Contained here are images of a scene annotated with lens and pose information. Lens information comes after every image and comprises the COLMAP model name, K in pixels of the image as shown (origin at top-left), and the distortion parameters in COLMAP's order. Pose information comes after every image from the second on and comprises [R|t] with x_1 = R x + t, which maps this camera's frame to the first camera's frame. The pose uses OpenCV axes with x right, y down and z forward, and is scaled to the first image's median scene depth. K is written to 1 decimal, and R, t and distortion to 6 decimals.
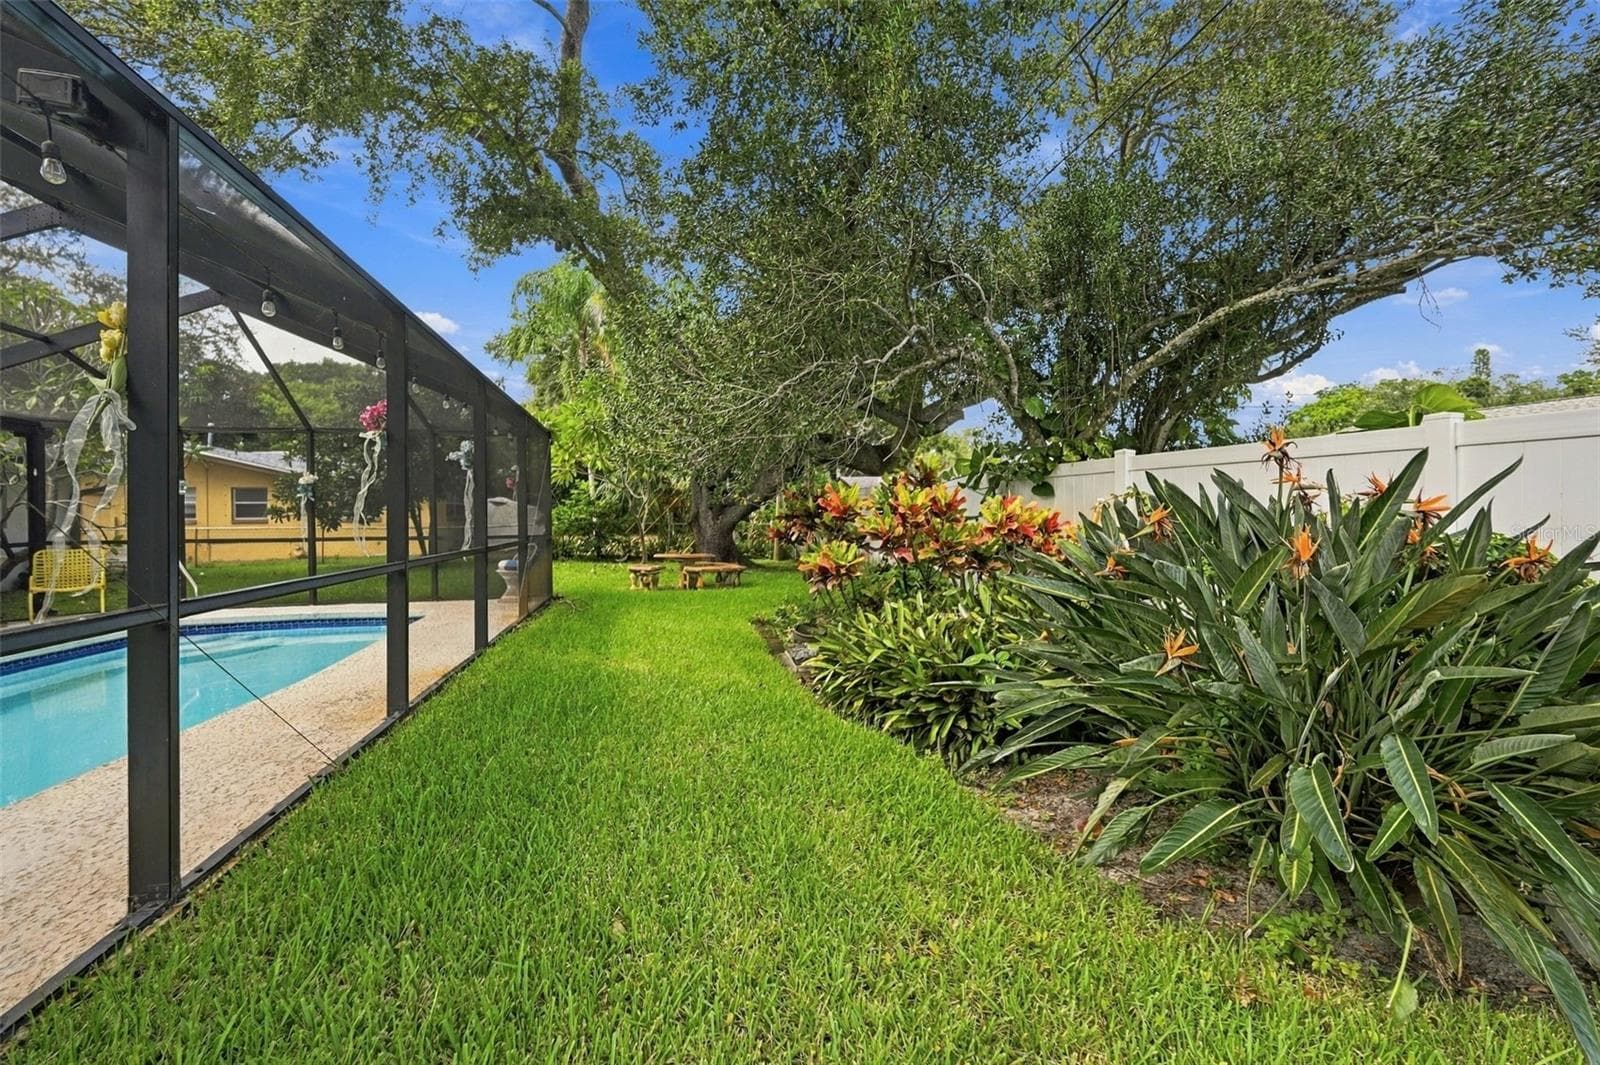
lens RADIAL K [[673.6, 0, 803.8], [0, 673.6, 511.3], [0, 0, 1]] dist [0.000192, -0.000019]
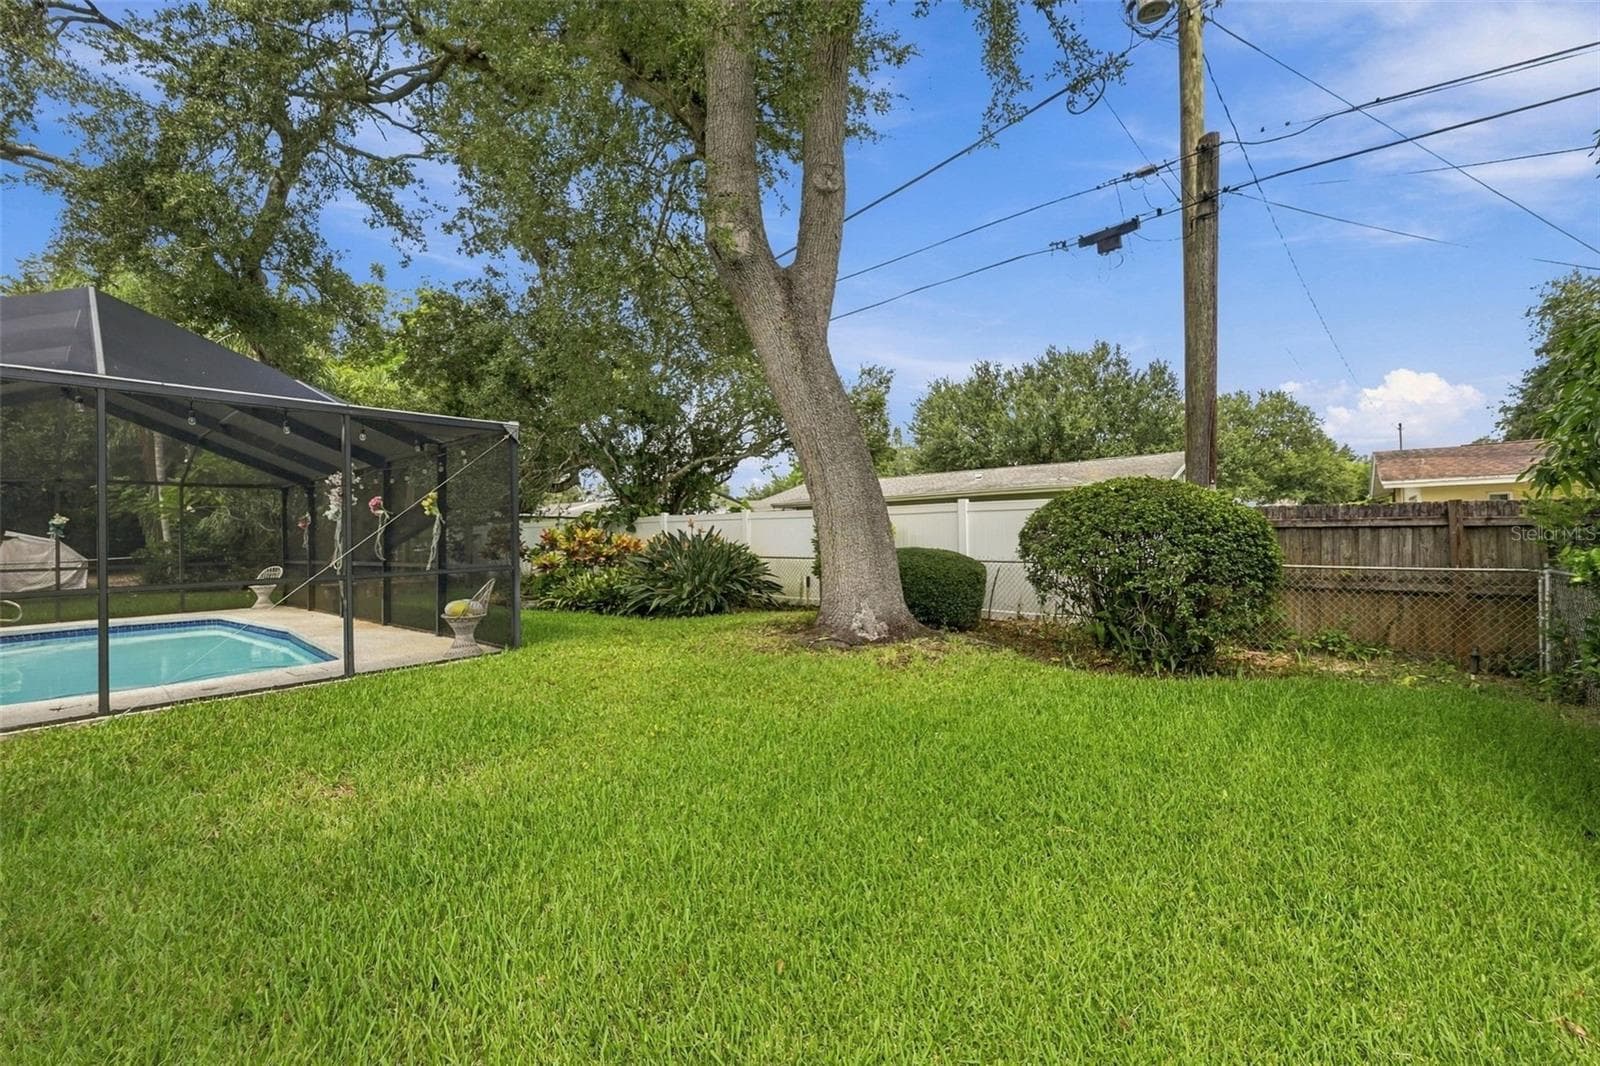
lens RADIAL K [[648.1, 0, 799.6], [0, 648.1, 512.2], [0, 0, 1]] dist [-0.001136, 0.000045]
pose [[0.812562, 0.010263, 0.582785, -0.410365], [0.012693, 0.999296, -0.035295, -0.005608], [-0.582737, 0.036076, 0.811859, -0.989217]]
